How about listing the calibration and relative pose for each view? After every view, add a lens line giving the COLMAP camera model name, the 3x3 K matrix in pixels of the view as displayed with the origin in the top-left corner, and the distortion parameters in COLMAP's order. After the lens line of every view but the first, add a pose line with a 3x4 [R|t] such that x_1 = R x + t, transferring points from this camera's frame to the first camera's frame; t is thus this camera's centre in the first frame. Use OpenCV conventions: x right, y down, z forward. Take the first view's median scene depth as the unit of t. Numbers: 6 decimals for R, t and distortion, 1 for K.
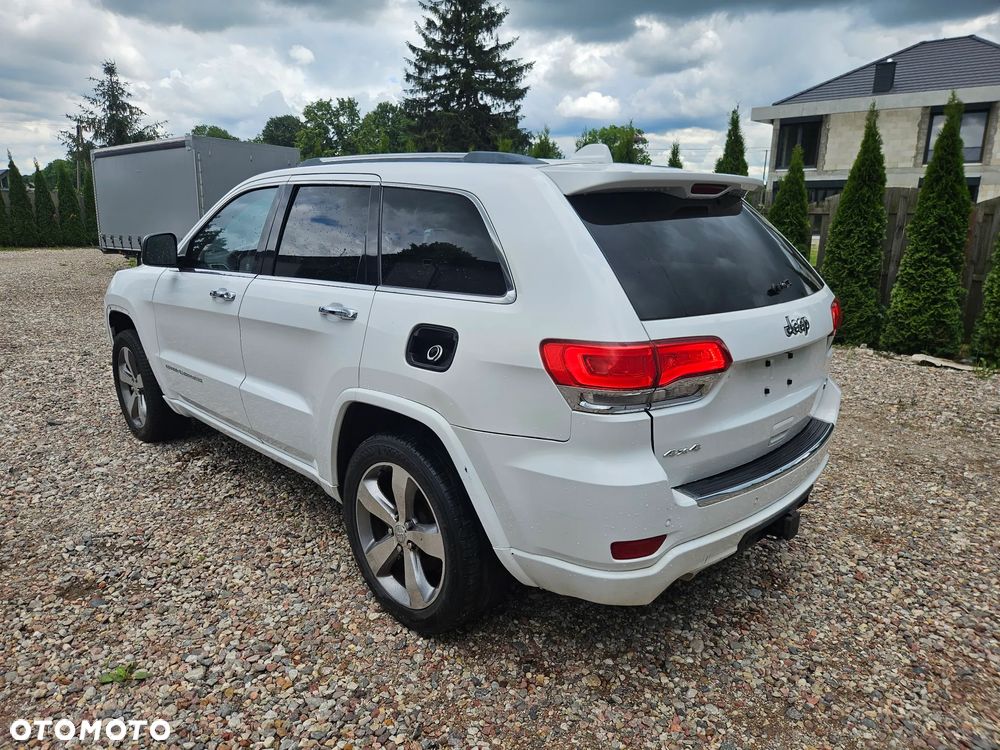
lens RADIAL K [[668.8, 0, 495.7], [0, 668.8, 373.6], [0, 0, 1]] dist [0.066524, -0.057619]
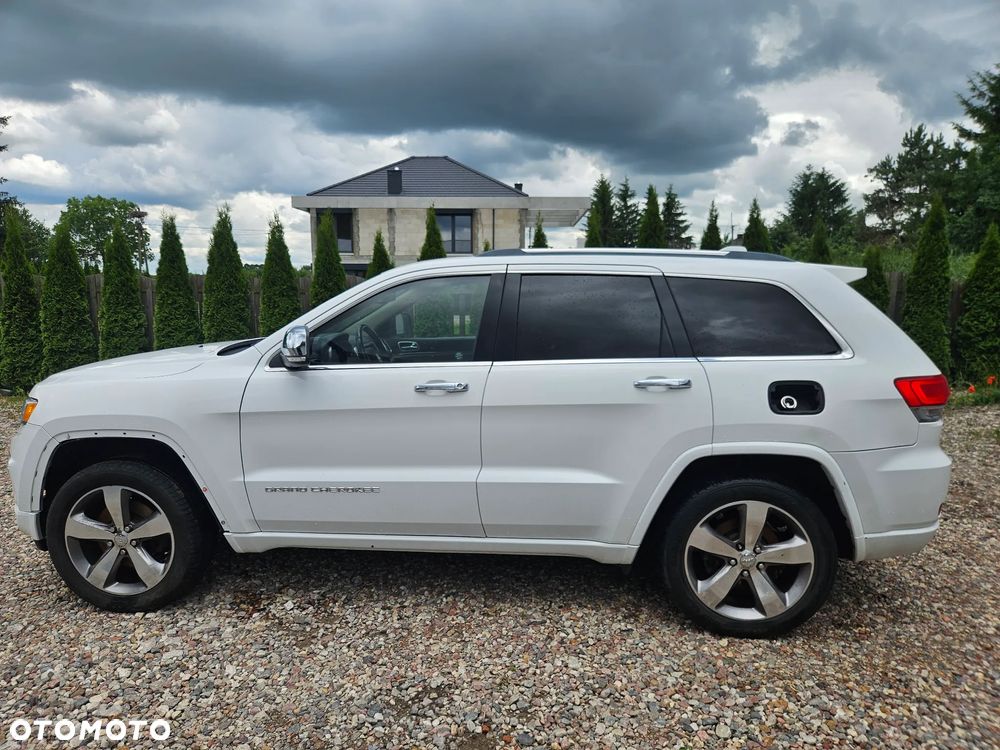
lens RADIAL K [[673.3, 0, 497.8], [0, 673.3, 375.8], [0, 0, 1]] dist [0.056352, -0.049954]
pose [[0.757814, -0.086826, 0.646668, -0.788529], [0.156976, 0.986257, -0.051534, -0.059150], [-0.633306, 0.140565, 0.761029, 0.199890]]
